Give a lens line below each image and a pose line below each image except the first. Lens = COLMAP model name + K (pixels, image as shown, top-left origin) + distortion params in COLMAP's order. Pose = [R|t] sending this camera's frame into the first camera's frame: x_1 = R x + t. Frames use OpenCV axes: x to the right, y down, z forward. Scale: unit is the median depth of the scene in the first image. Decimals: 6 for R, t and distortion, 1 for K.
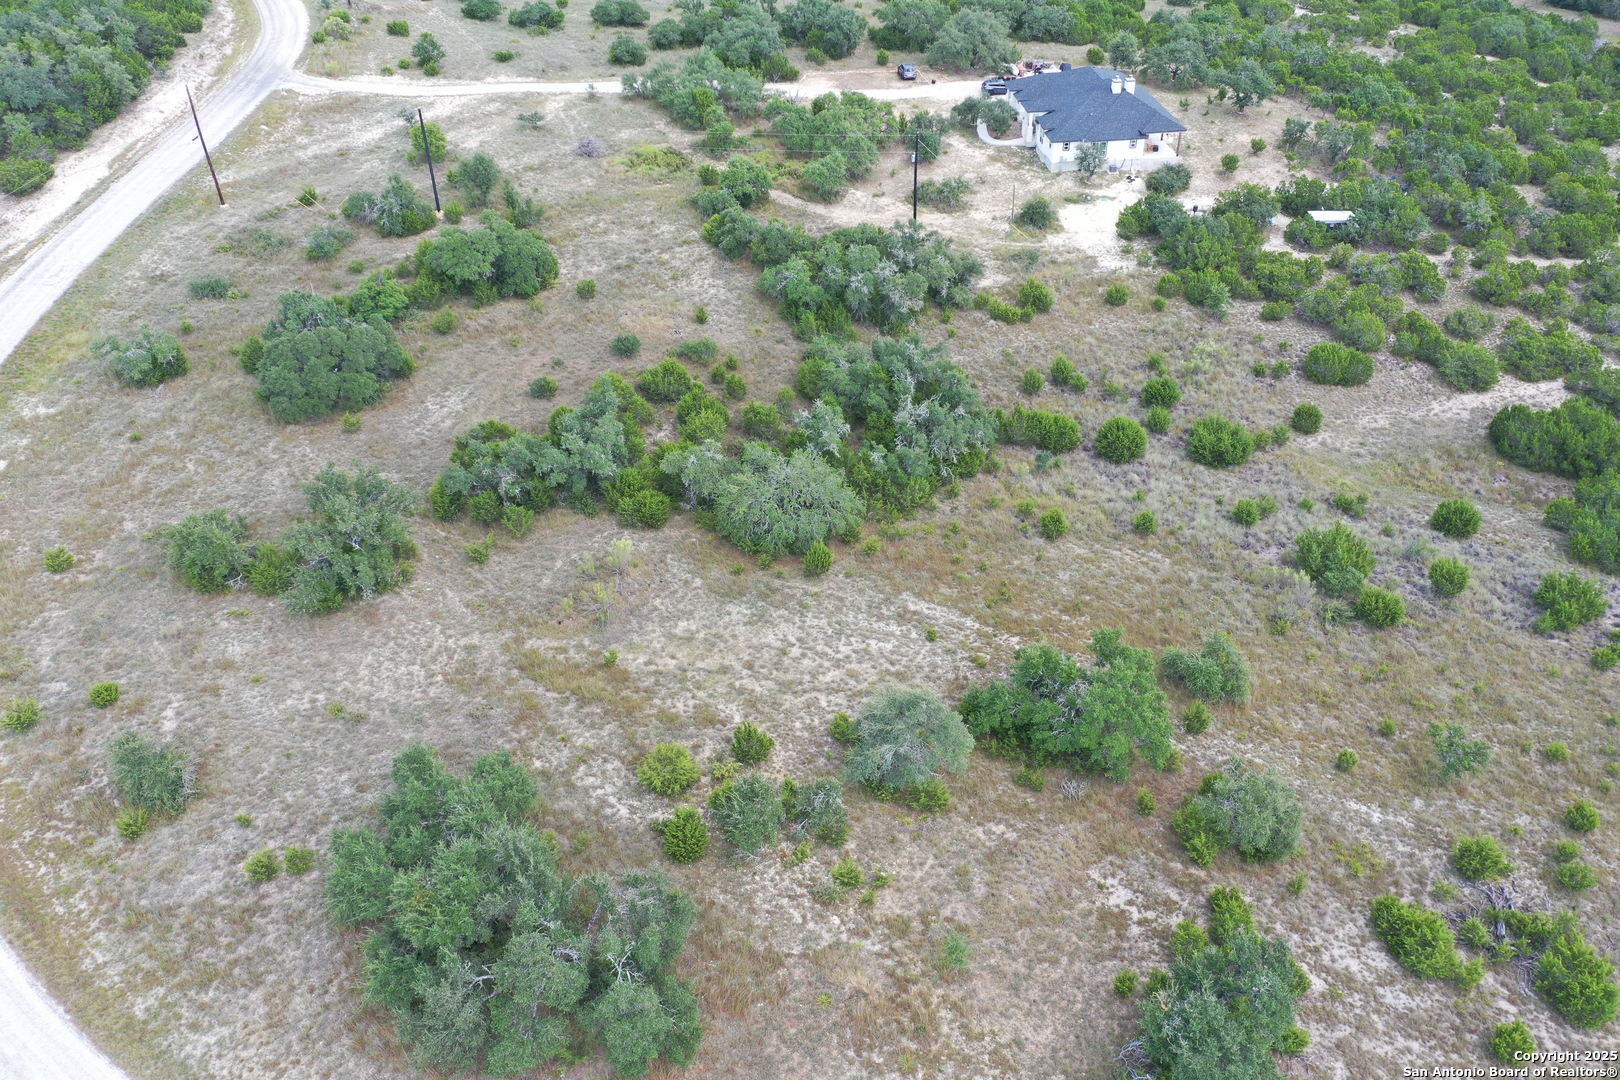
lens RADIAL K [[1275.5, 0, 804.9], [0, 1275.5, 541.3], [0, 0, 1]] dist [0.000647, 0.000653]
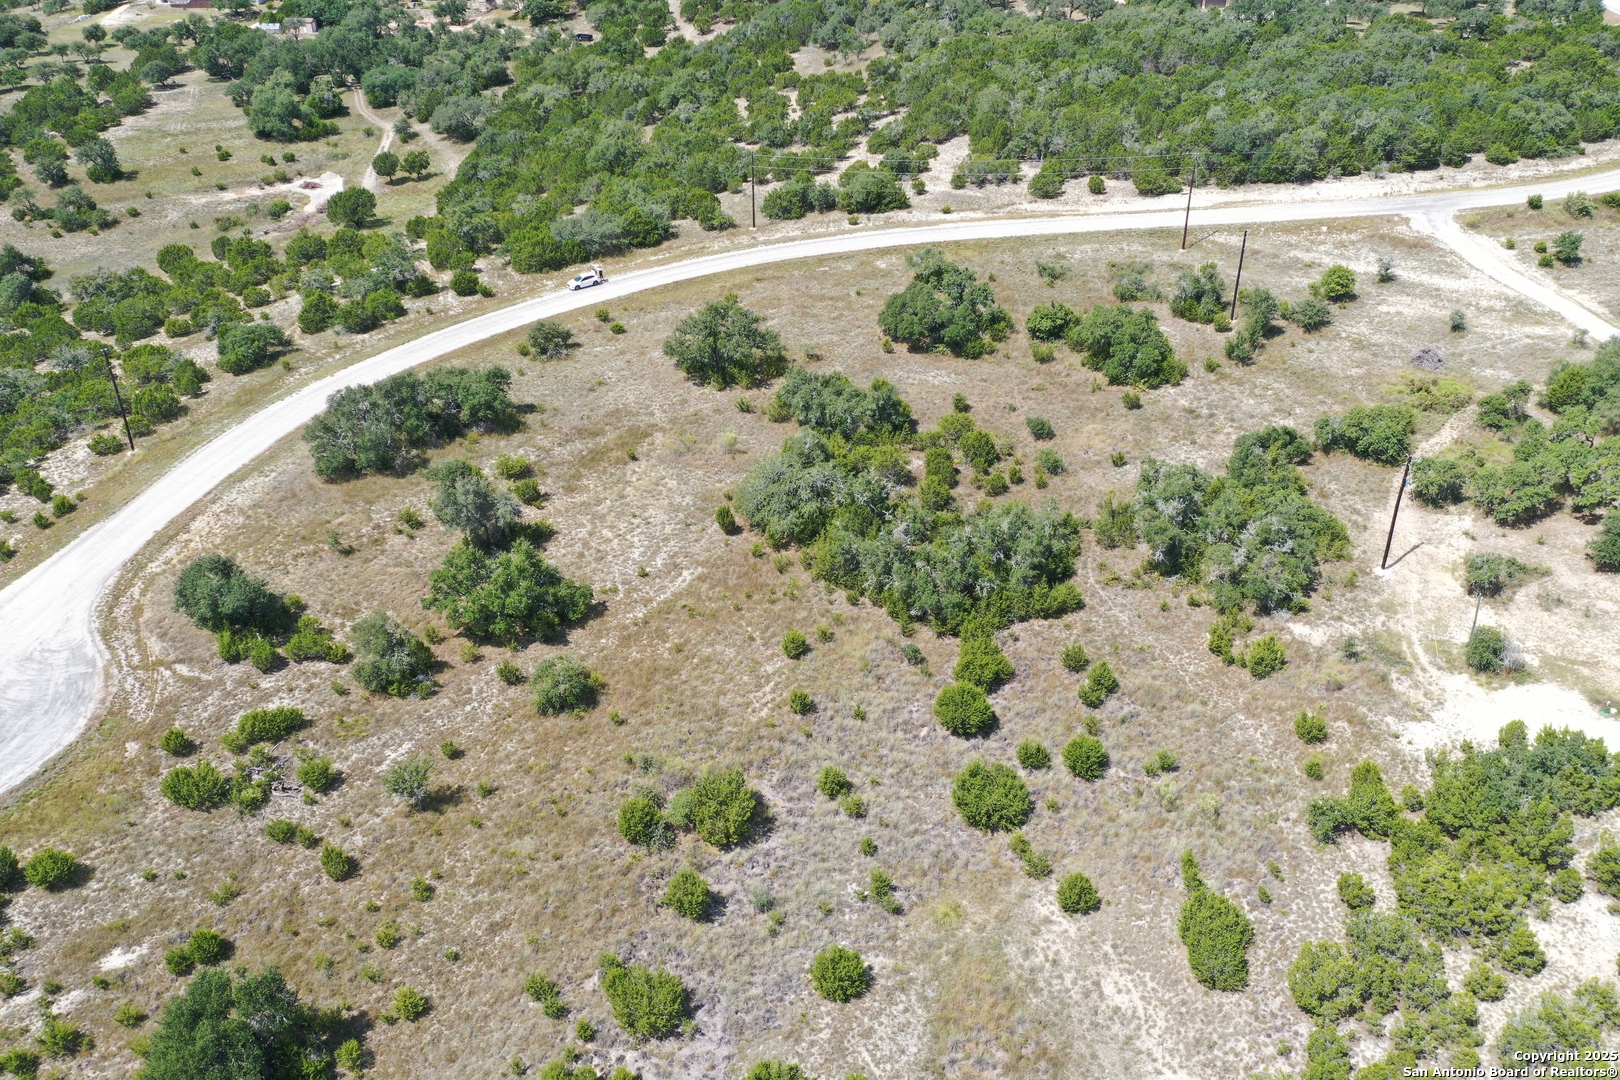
lens RADIAL K [[1275.5, 0, 807.8], [0, 1275.5, 542.5], [0, 0, 1]] dist [0.000647, 0.000653]
pose [[0.002744, 0.530370, -0.847762, 0.844443], [-0.575785, 0.693970, 0.432293, -0.434472], [0.817597, 0.486942, 0.307284, 0.495859]]
